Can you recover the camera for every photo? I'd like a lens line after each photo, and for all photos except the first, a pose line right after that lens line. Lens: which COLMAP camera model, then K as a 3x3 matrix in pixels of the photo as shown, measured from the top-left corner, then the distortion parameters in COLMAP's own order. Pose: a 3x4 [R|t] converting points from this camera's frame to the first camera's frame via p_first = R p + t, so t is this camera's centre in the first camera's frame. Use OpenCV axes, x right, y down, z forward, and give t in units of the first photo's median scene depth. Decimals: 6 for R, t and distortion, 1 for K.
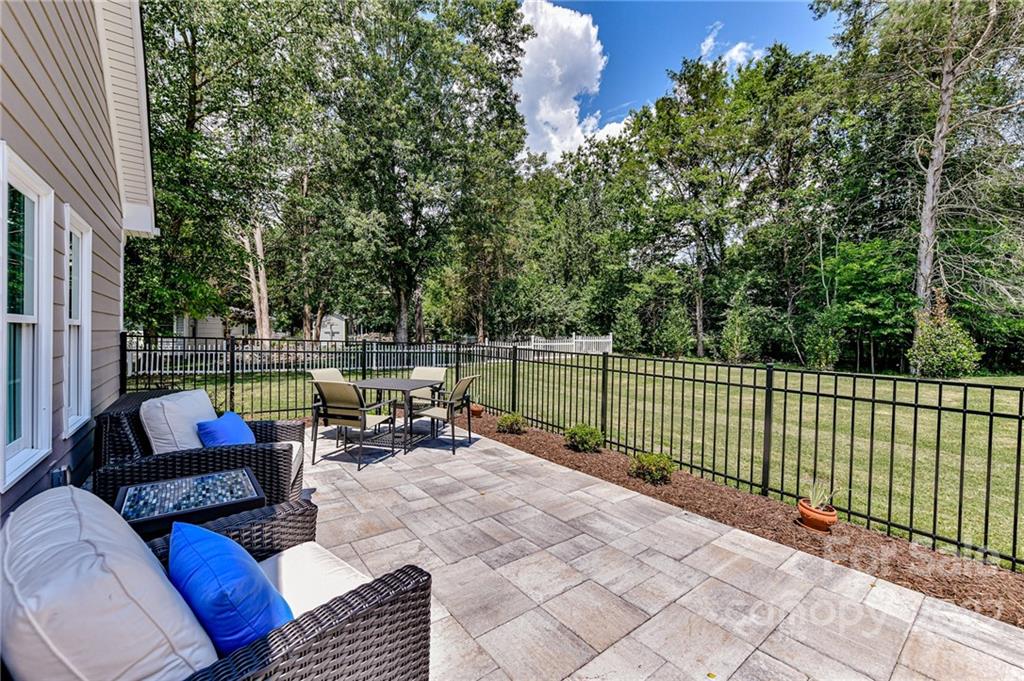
lens RADIAL K [[401.6, 0, 513.3], [0, 401.6, 342.7], [0, 0, 1]] dist [0.008070, 0.000180]
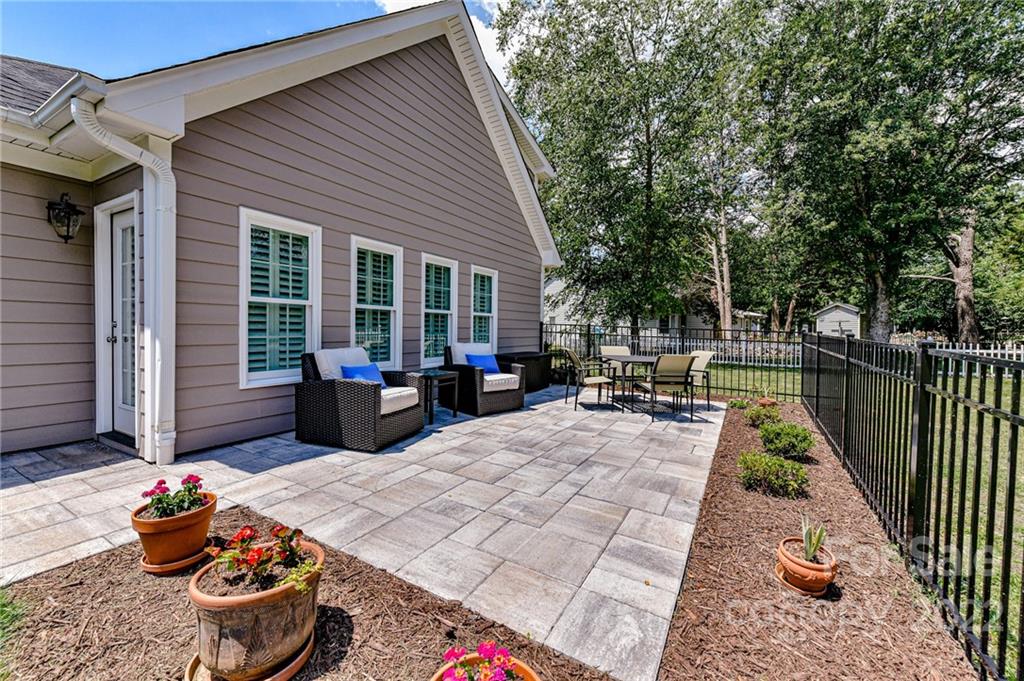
lens RADIAL K [[401.6, 0, 505.4], [0, 401.6, 338.7], [0, 0, 1]] dist [0.008070, 0.000180]
pose [[0.331021, 0.000438, -0.943623, 1.106555], [-0.010232, 0.999943, -0.003126, 0.073003], [0.943568, 0.010690, 0.331006, 0.318611]]
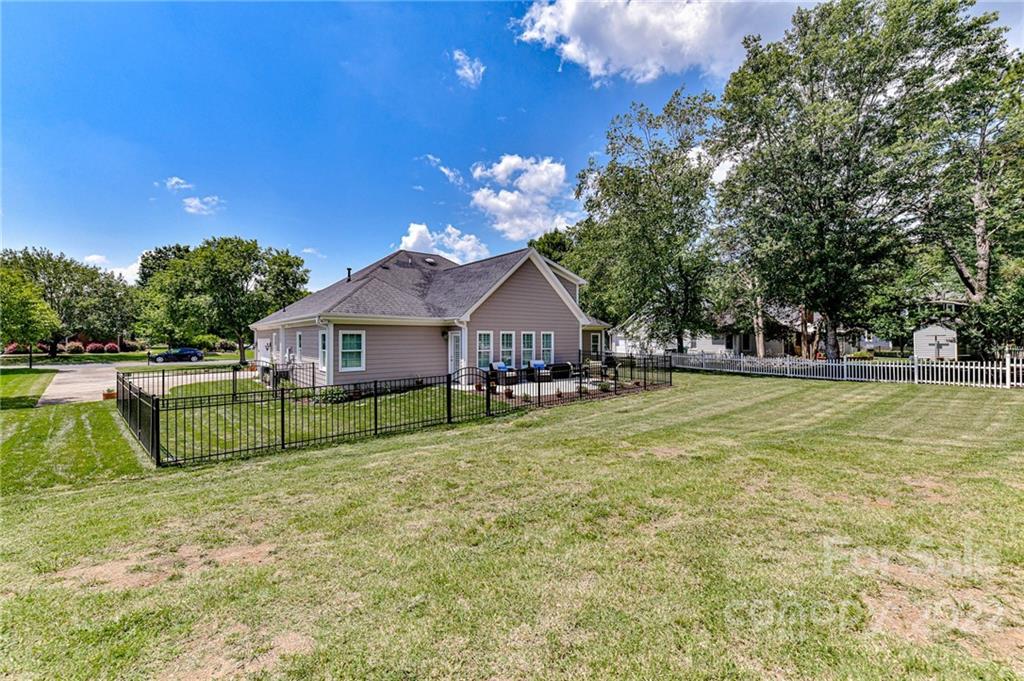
lens RADIAL K [[401.6, 0, 512.5], [0, 401.6, 340.2], [0, 0, 1]] dist [0.008070, 0.000180]
pose [[0.005745, -0.019292, -0.999797, 6.063265], [-0.008550, 0.999776, -0.019340, -0.127245], [0.999947, 0.008659, 0.005579, 0.432677]]
